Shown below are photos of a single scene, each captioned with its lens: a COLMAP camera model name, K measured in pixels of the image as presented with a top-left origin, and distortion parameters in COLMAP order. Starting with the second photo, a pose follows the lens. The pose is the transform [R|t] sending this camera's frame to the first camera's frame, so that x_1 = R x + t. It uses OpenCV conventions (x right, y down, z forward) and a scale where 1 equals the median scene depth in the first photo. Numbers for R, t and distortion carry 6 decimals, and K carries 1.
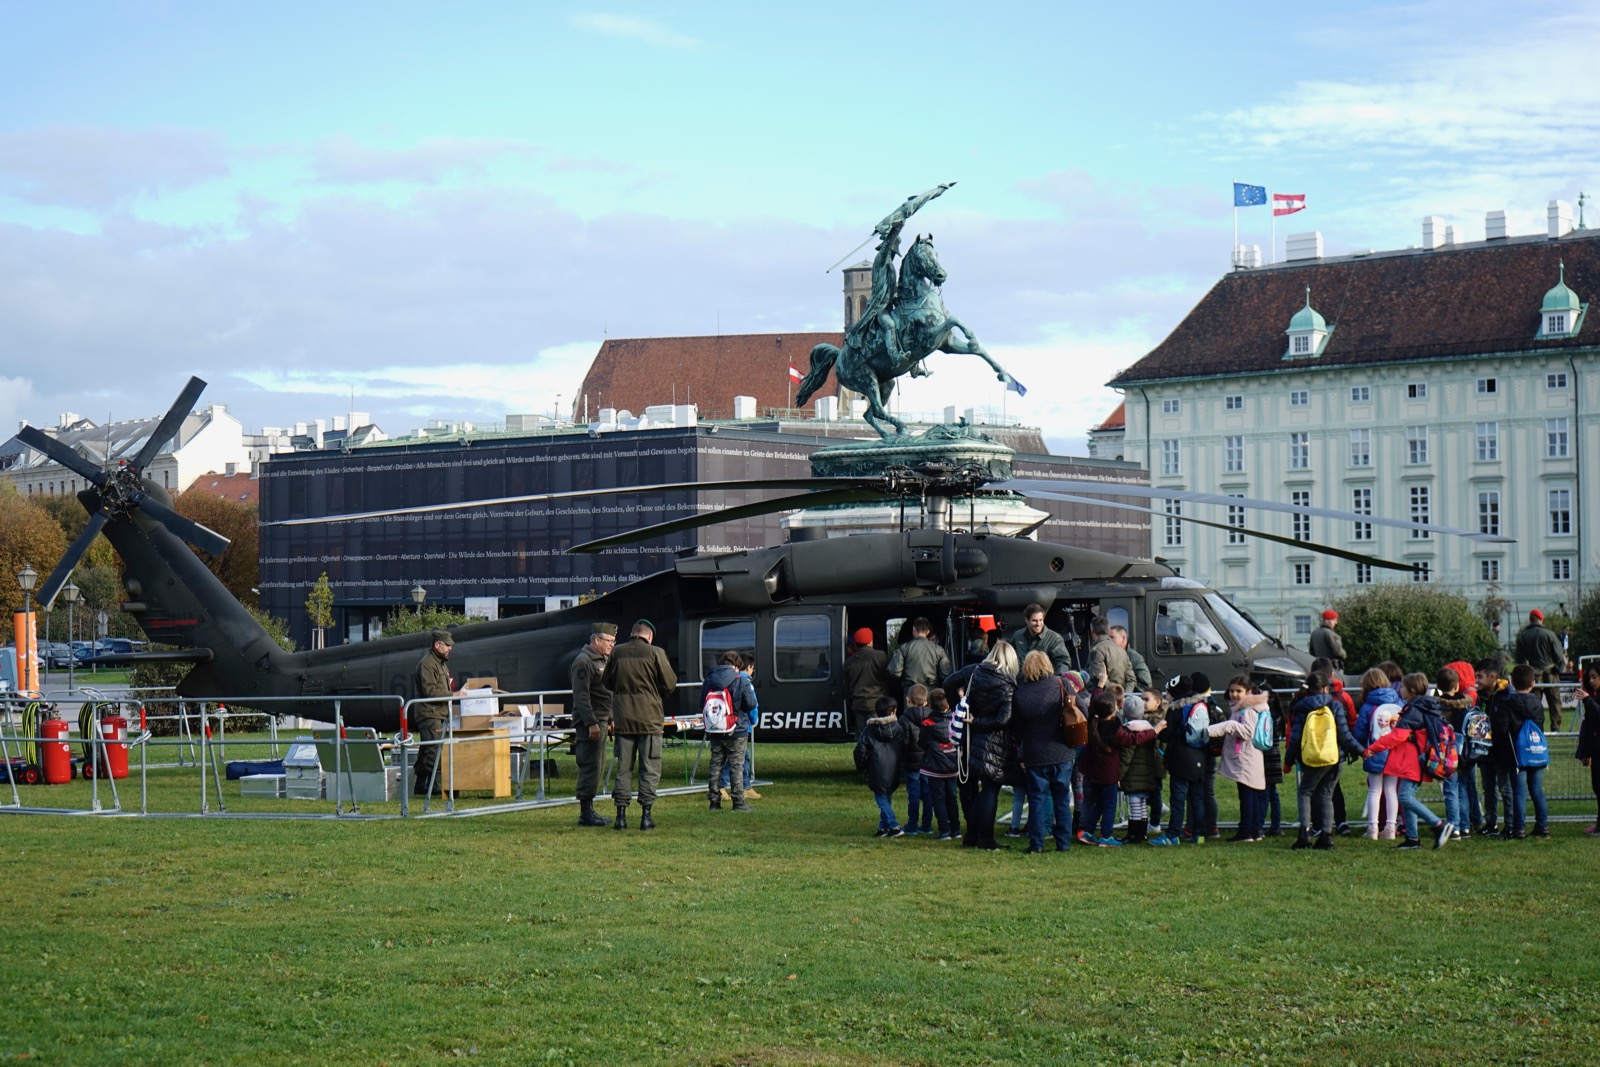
lens RADIAL K [[3011.0, 0, 800.0], [0, 3011.0, 533.5], [0, 0, 1]] dist [-0.048481, 0.131419]
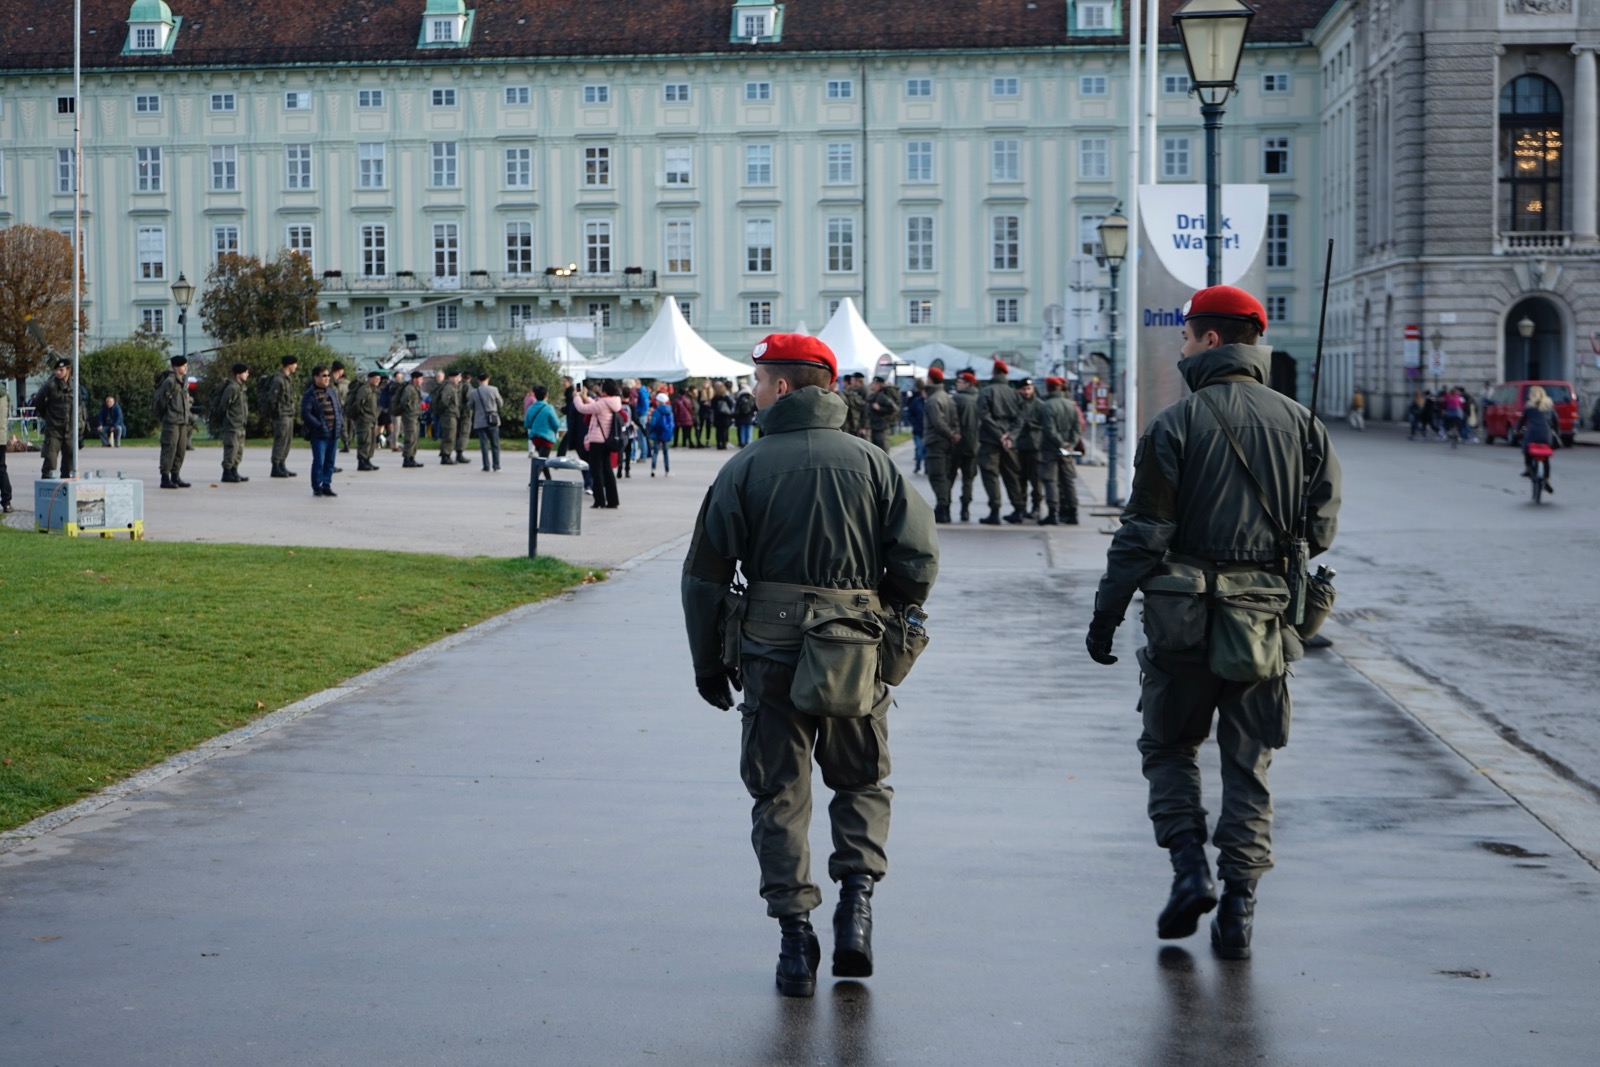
lens RADIAL K [[3011.0, 0, 800.0], [0, 3011.0, 533.5], [0, 0, 1]] dist [-0.048481, 0.131419]
pose [[0.755190, -0.043222, 0.654080, -0.240670], [-0.009292, 0.997018, 0.076612, 0.006977], [-0.655440, -0.063935, 0.752536, 0.274392]]
